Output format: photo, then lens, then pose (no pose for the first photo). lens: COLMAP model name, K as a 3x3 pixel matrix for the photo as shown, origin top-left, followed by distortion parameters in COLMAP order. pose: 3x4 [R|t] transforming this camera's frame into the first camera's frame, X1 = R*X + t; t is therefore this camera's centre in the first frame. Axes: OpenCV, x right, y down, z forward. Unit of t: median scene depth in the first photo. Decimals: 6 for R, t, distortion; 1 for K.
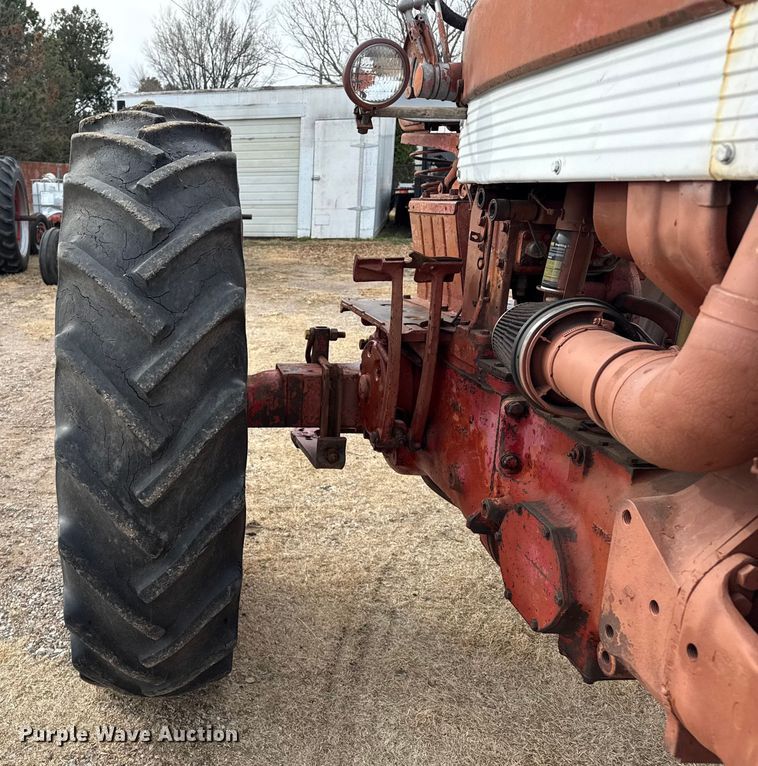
lens RADIAL K [[552.3, 0, 372.3], [0, 552.3, 377.0], [0, 0, 1]] dist [0.027766, -0.015491]
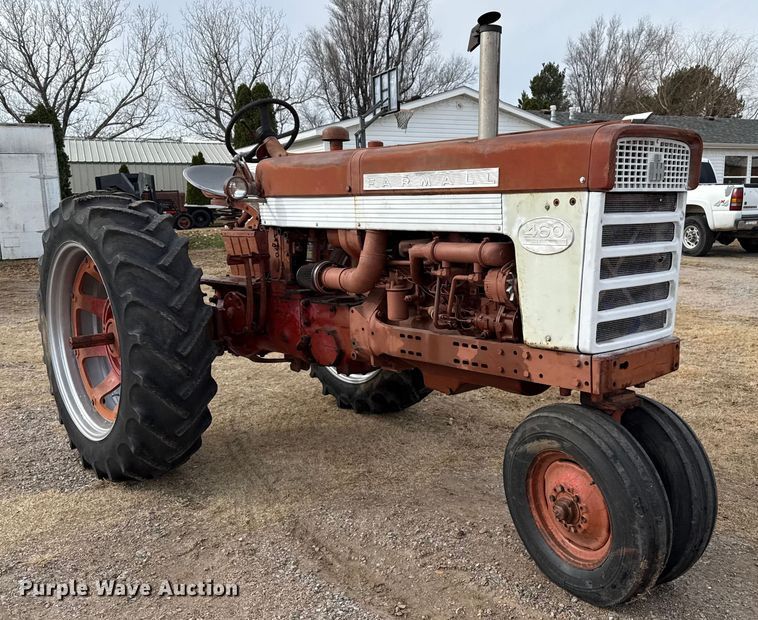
lens RADIAL K [[780.1, 0, 381.3], [0, 780.1, 313.9], [0, 0, 1]] dist [0.021077, 0.000000]
pose [[0.788649, -0.094882, 0.607478, -1.847893], [0.197196, 0.974860, -0.103743, 0.598283], [-0.582362, 0.201609, 0.787533, -2.335449]]
